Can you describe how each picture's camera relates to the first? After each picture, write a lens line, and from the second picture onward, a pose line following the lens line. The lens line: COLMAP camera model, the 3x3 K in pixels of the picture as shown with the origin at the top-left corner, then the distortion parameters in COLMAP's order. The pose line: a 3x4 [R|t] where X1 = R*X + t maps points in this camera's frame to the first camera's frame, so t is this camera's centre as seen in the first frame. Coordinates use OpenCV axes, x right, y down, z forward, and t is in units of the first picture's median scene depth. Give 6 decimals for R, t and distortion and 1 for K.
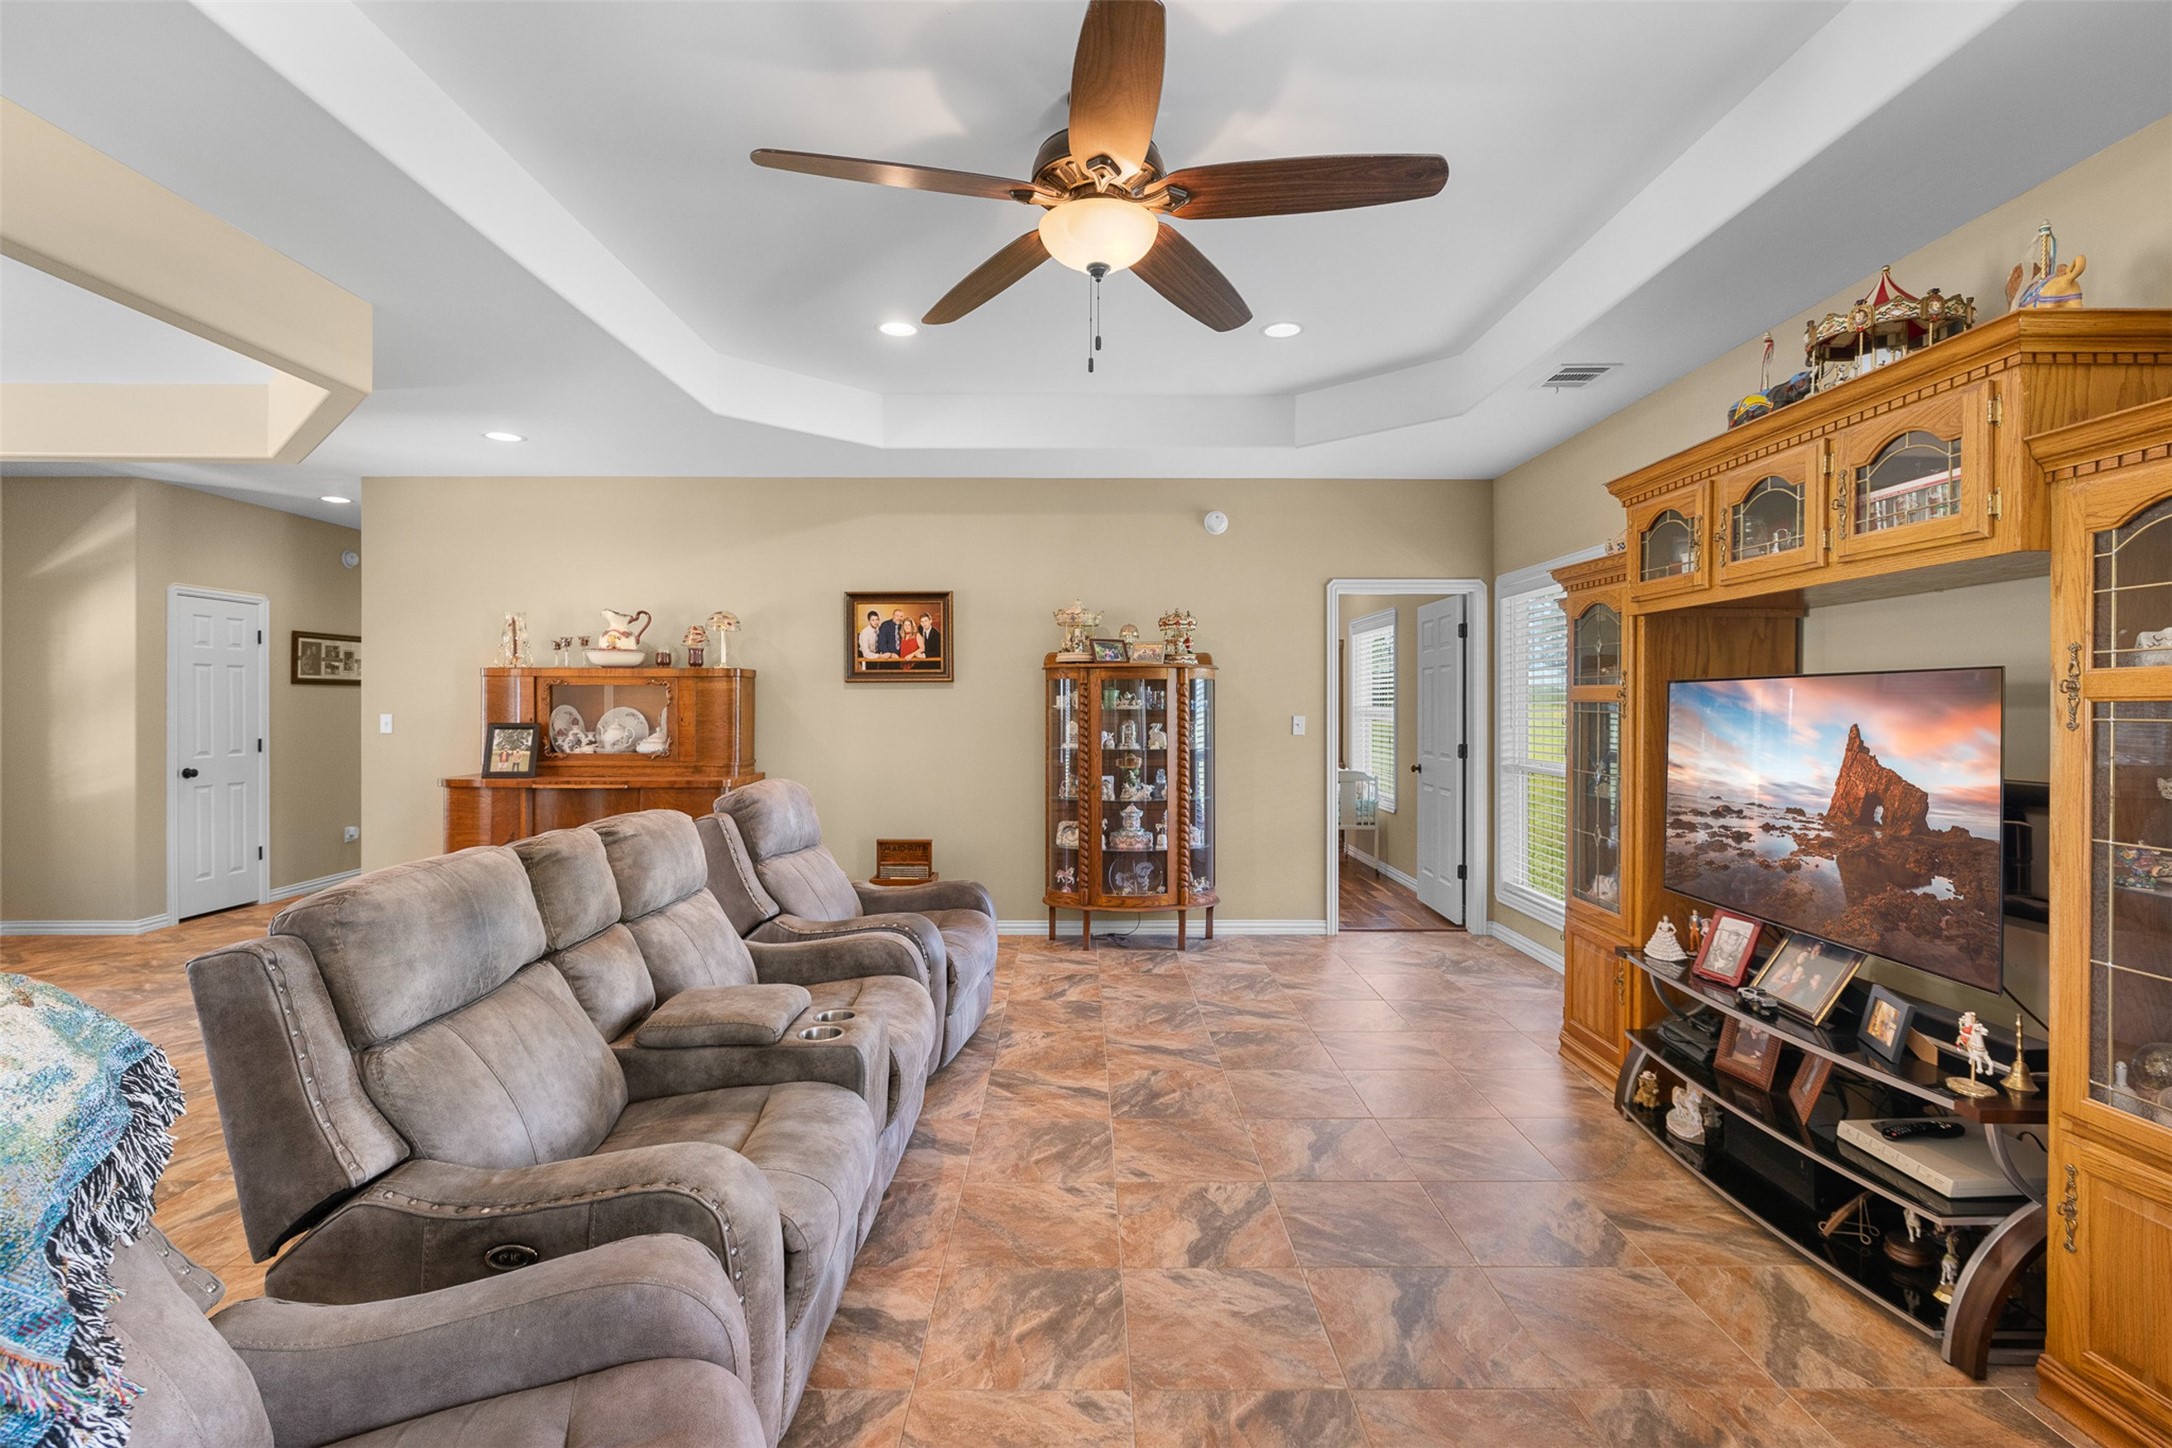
lens RADIAL K [[1000.5, 0, 1077.6], [0, 1000.5, 702.4], [0, 0, 1]] dist [-0.003368, 0.001264]
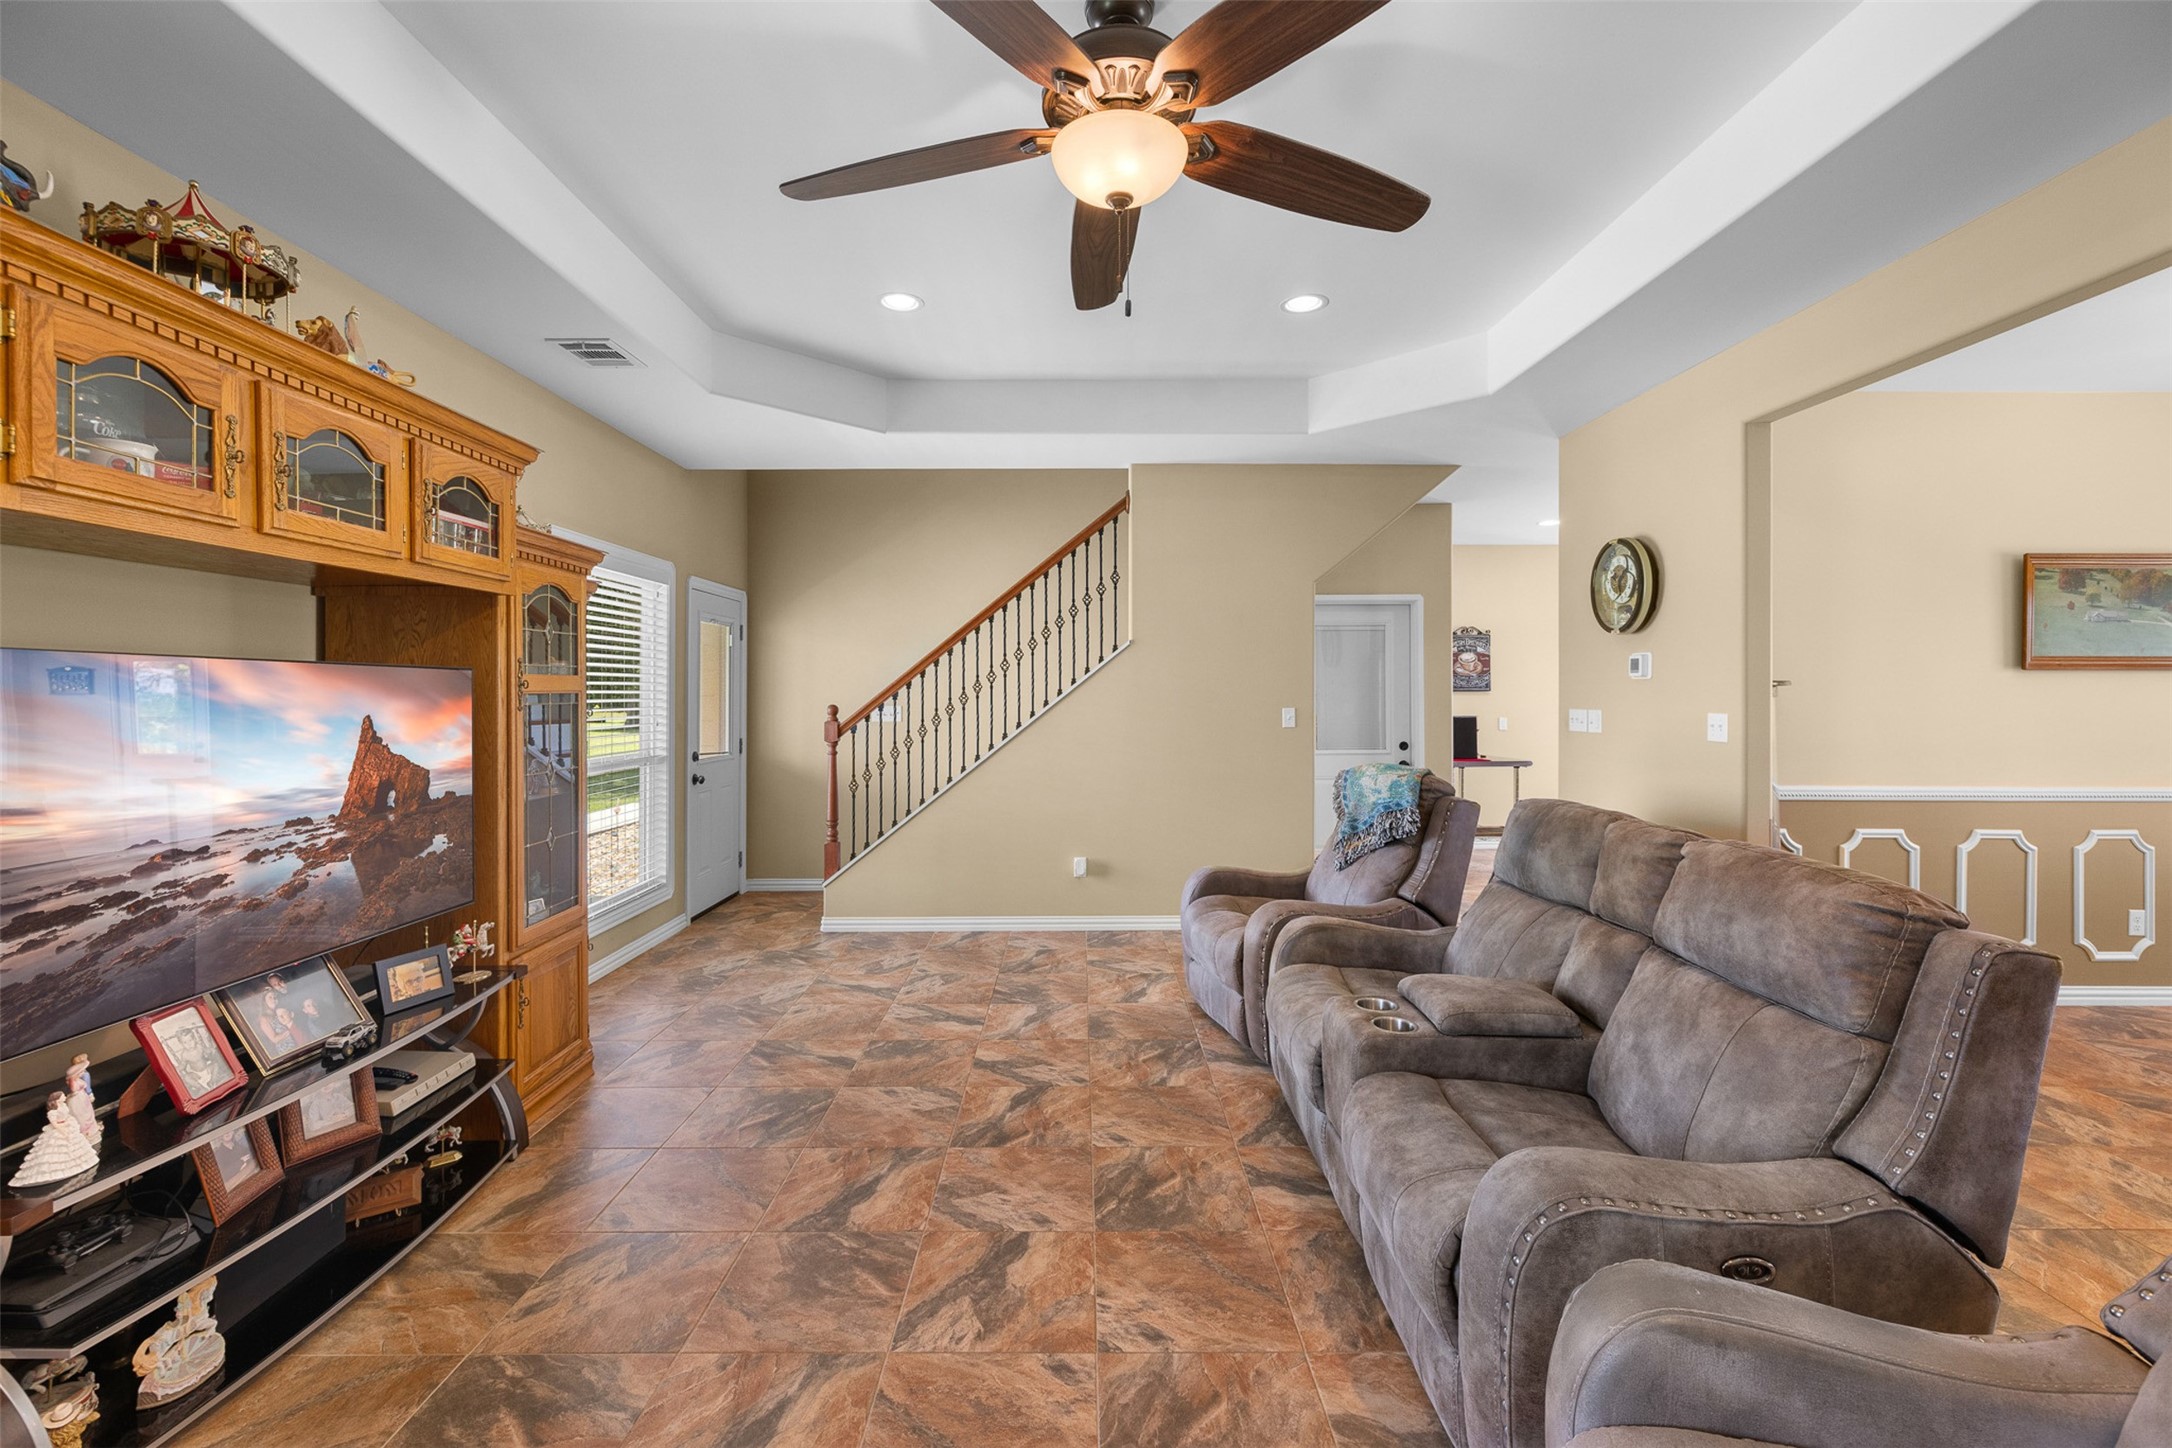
lens RADIAL K [[917.8, 0, 1094.4], [0, 917.8, 698.8], [0, 0, 1]] dist [-0.001595, 0.000579]
pose [[-0.999837, 0.001428, -0.017984, 0.057393], [0.001393, 0.999997, 0.001953, 0.003468], [0.017987, 0.001928, -0.999836, 1.868798]]
